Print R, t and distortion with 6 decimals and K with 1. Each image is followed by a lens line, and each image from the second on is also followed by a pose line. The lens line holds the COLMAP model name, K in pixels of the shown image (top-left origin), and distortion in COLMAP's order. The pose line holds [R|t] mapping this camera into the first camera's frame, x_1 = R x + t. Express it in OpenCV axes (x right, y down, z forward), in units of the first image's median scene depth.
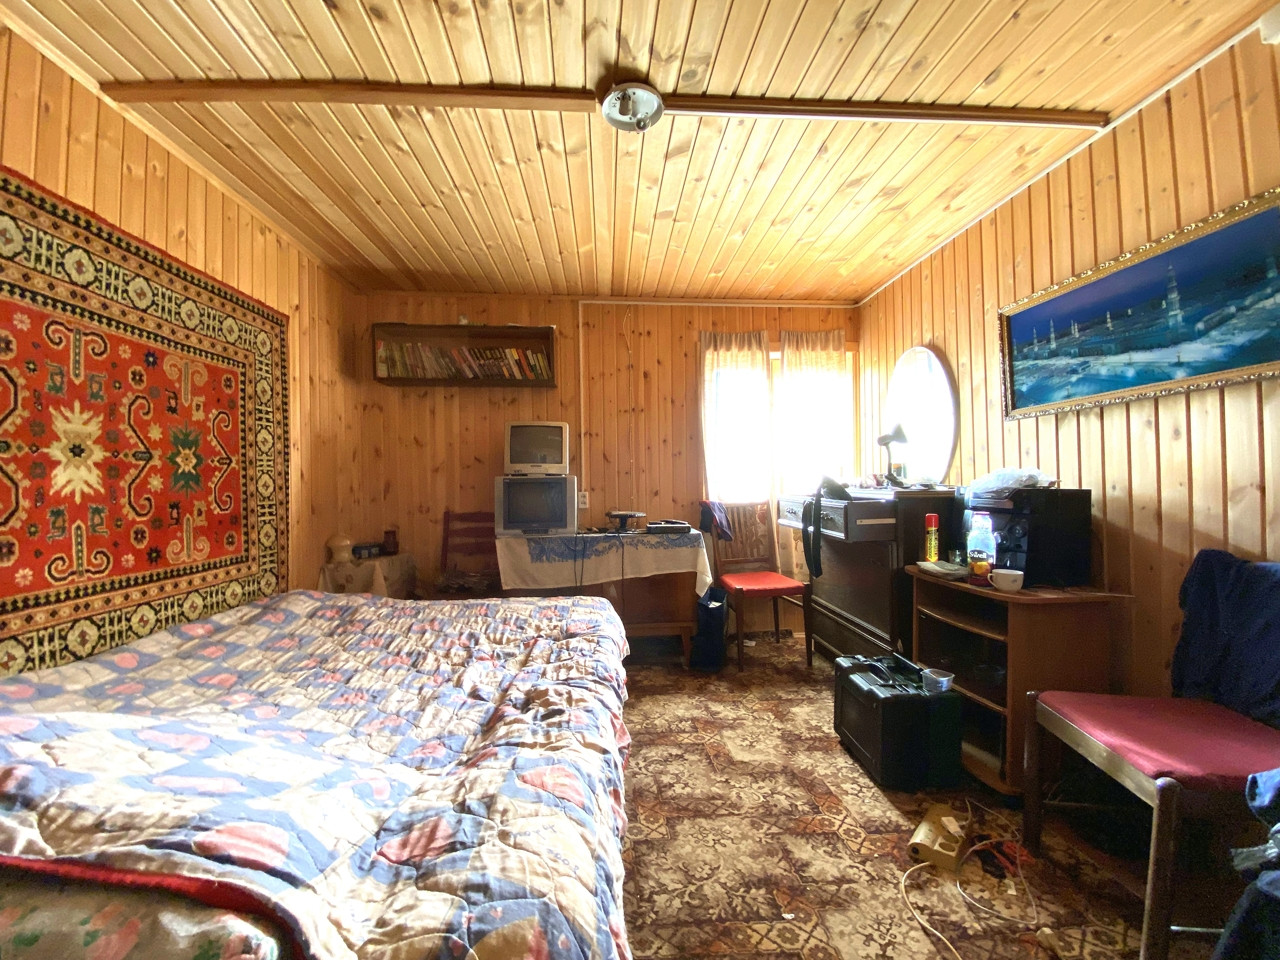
lens RADIAL K [[511.9, 0, 636.2], [0, 511.9, 479.3], [0, 0, 1]] dist [-0.032597, -0.001955]
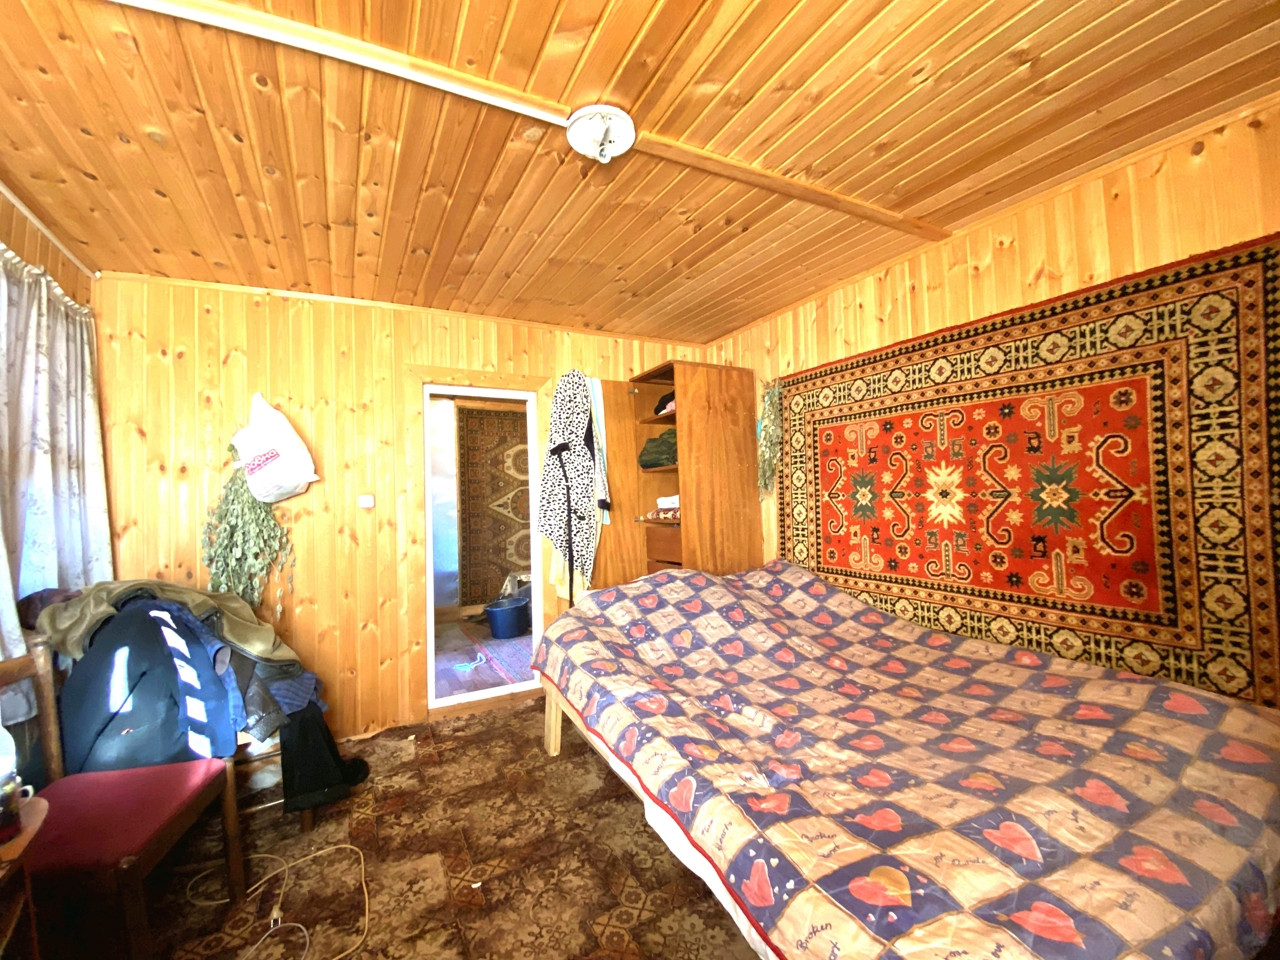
lens RADIAL K [[511.9, 0, 637.1], [0, 511.9, 476.0], [0, 0, 1]] dist [-0.032597, -0.001955]
pose [[-0.910211, 0.029100, -0.413120, 0.314531], [0.044773, 0.998596, -0.028306, -0.096906], [0.411717, -0.044261, -0.910236, 1.757206]]
